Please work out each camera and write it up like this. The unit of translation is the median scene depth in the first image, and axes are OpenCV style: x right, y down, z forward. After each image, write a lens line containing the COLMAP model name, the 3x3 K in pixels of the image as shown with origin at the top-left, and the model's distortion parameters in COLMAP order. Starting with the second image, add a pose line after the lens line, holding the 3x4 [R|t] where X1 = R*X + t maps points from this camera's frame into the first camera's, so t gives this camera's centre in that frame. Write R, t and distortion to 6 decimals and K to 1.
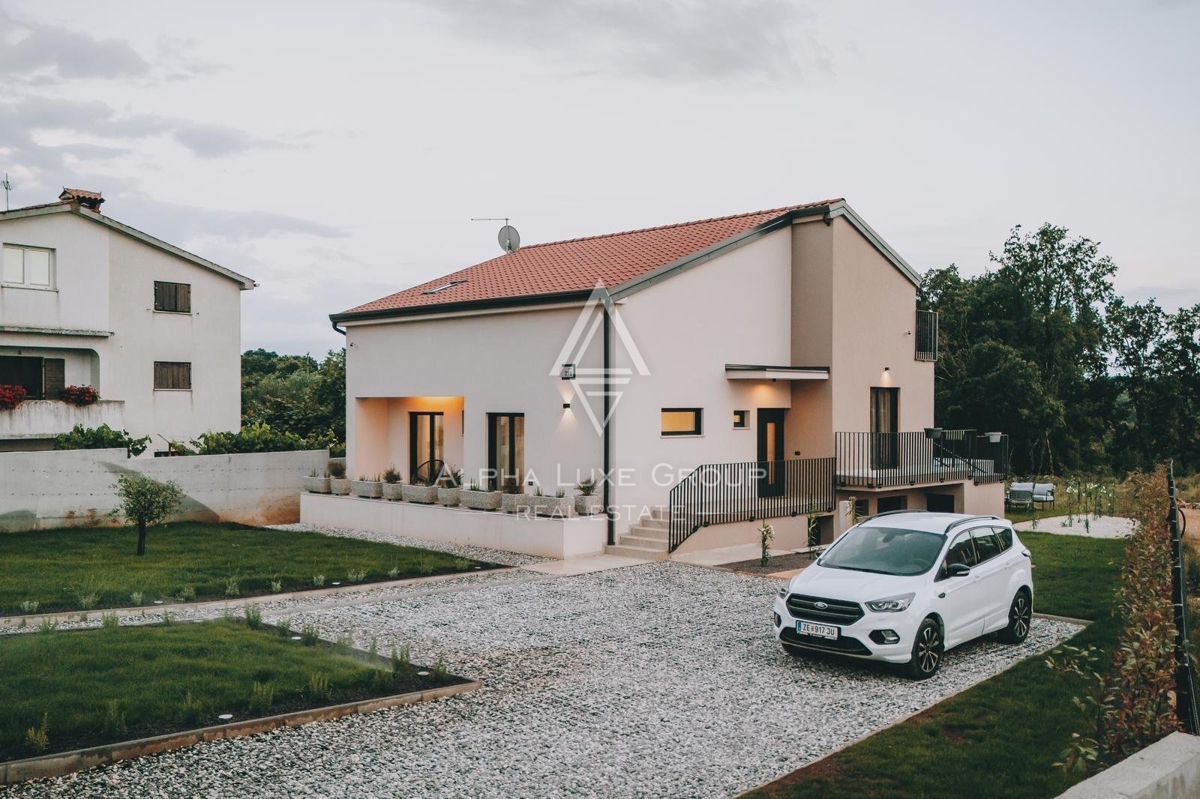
lens RADIAL K [[1157.9, 0, 600.0], [0, 1157.9, 399.5], [0, 0, 1]] dist [0.055248, -0.005448]
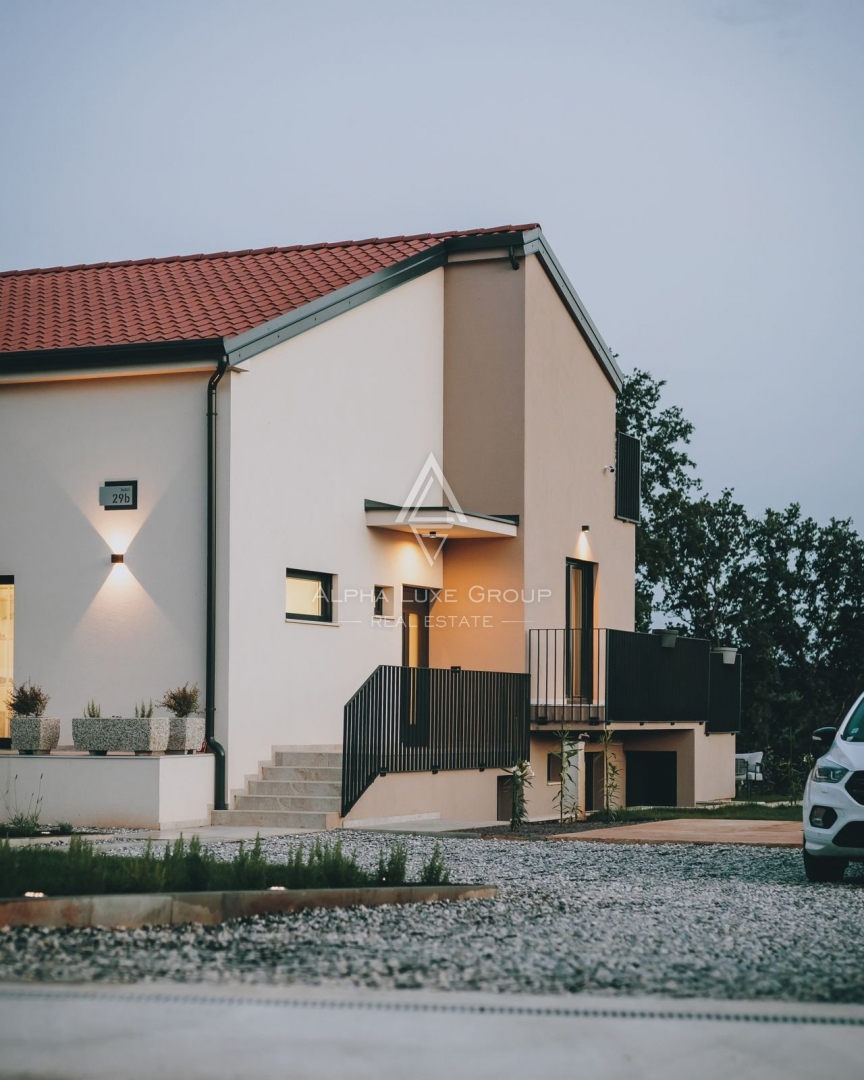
lens RADIAL K [[2374.2, 0, 404.8], [0, 2374.2, 665.6], [0, 0, 1]] dist [-0.041711, 0.113863]
pose [[0.934711, 0.013293, 0.355160, -0.268082], [-0.007246, 0.999805, -0.018350, 0.067667], [-0.355335, 0.014578, 0.934625, -0.068265]]
